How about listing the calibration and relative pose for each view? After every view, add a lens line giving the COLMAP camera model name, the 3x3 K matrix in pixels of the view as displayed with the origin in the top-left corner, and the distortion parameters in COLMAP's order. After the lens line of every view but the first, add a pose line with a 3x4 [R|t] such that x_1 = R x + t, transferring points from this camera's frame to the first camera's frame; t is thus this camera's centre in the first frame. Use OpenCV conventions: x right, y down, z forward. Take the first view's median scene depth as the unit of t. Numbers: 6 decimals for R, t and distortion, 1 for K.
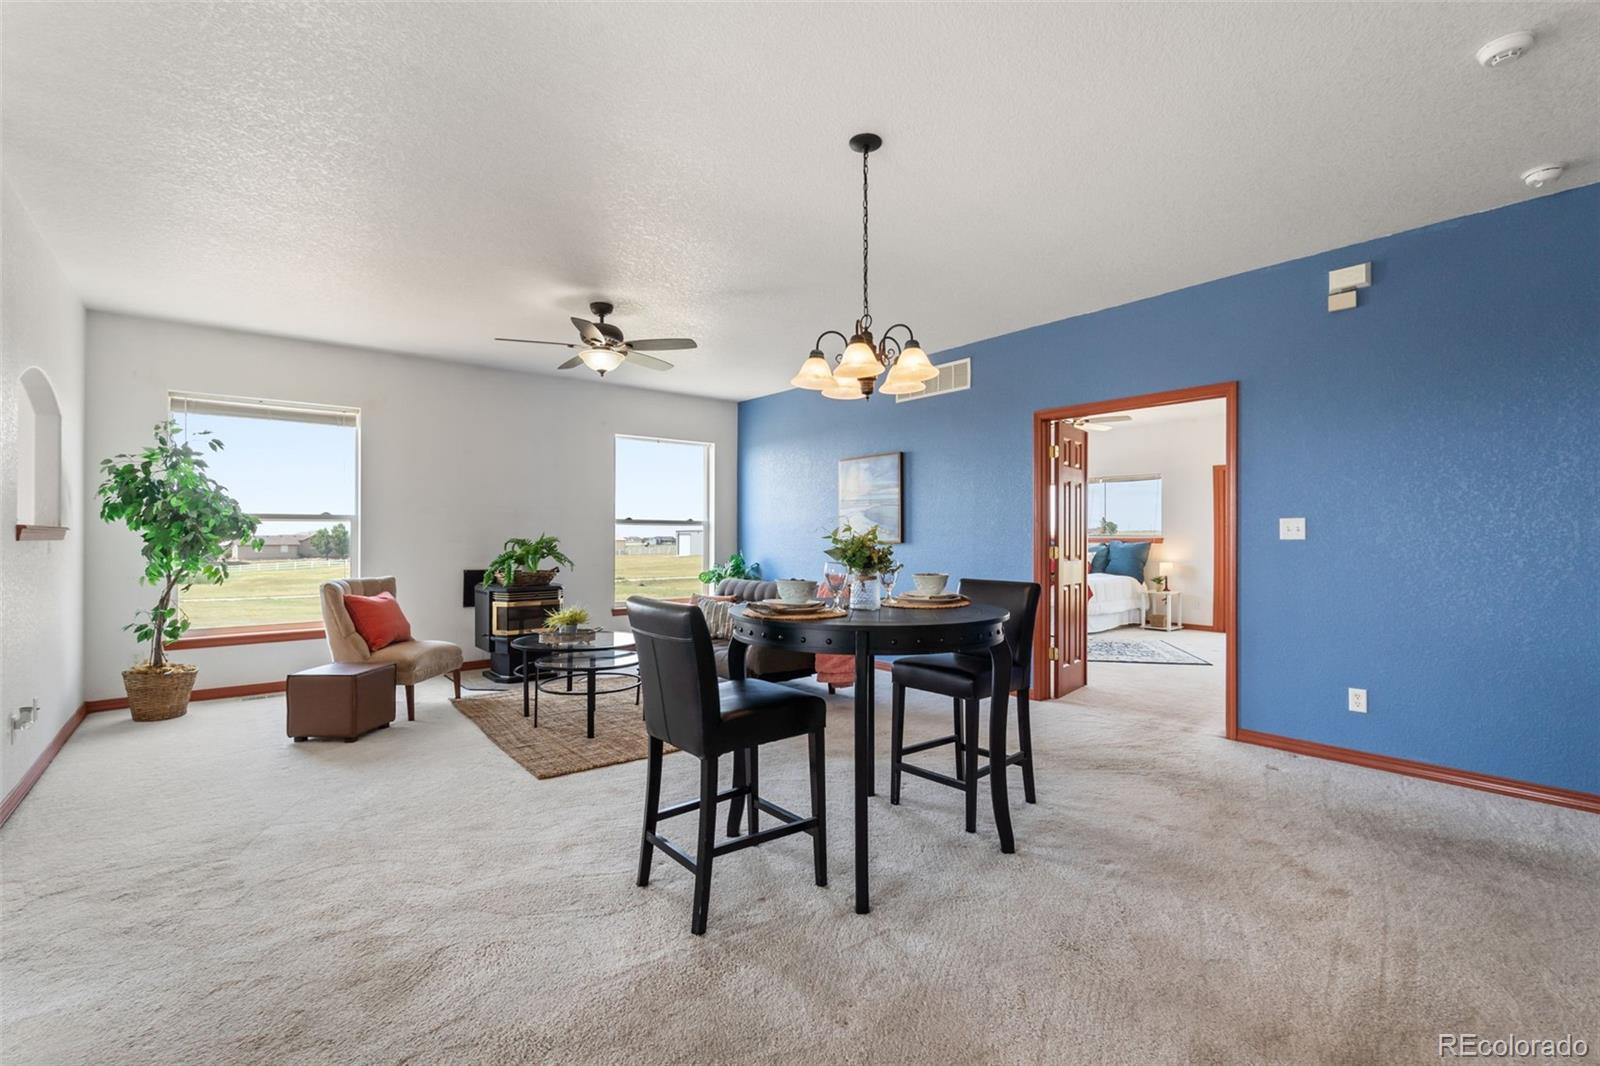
lens RADIAL K [[707.1, 0, 805.5], [0, 707.1, 533.4], [0, 0, 1]] dist [-0.003681, 0.001336]
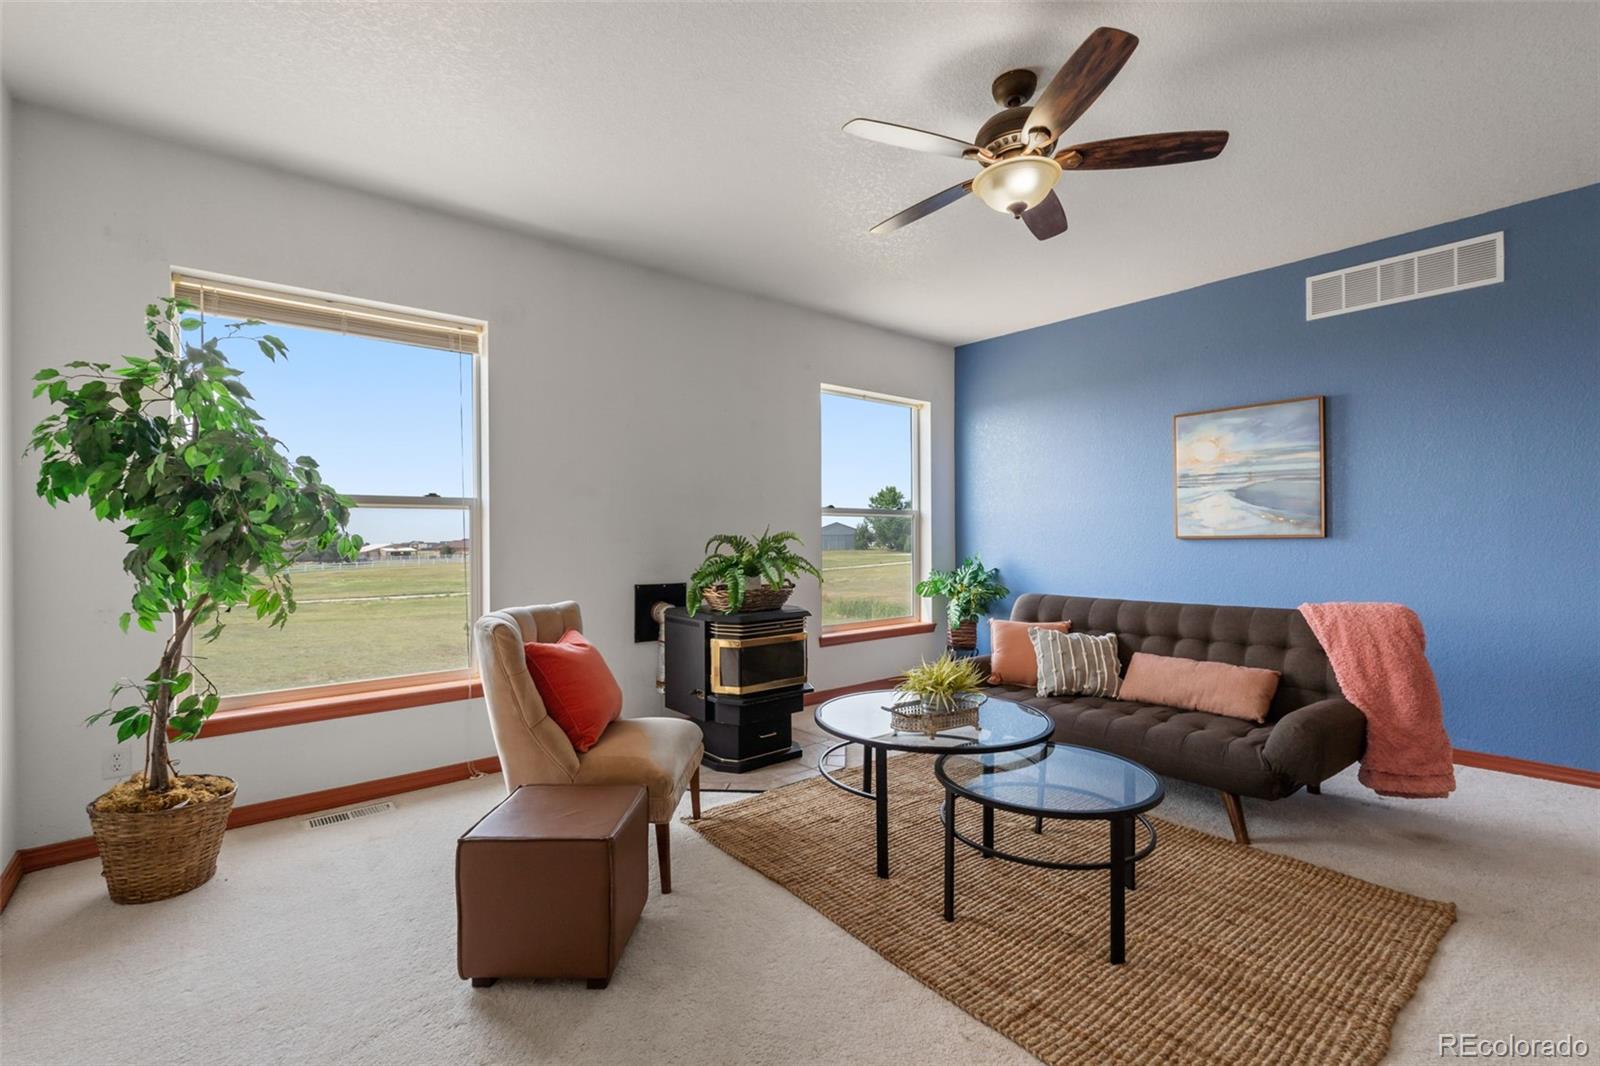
lens RADIAL K [[707.1, 0, 810.4], [0, 707.1, 535.7], [0, 0, 1]] dist [-0.003681, 0.001336]
pose [[0.999898, -0.007272, 0.012288, -0.456674], [0.007218, 0.999964, 0.004382, 0.007853], [-0.012320, -0.004293, 0.999915, 0.490032]]
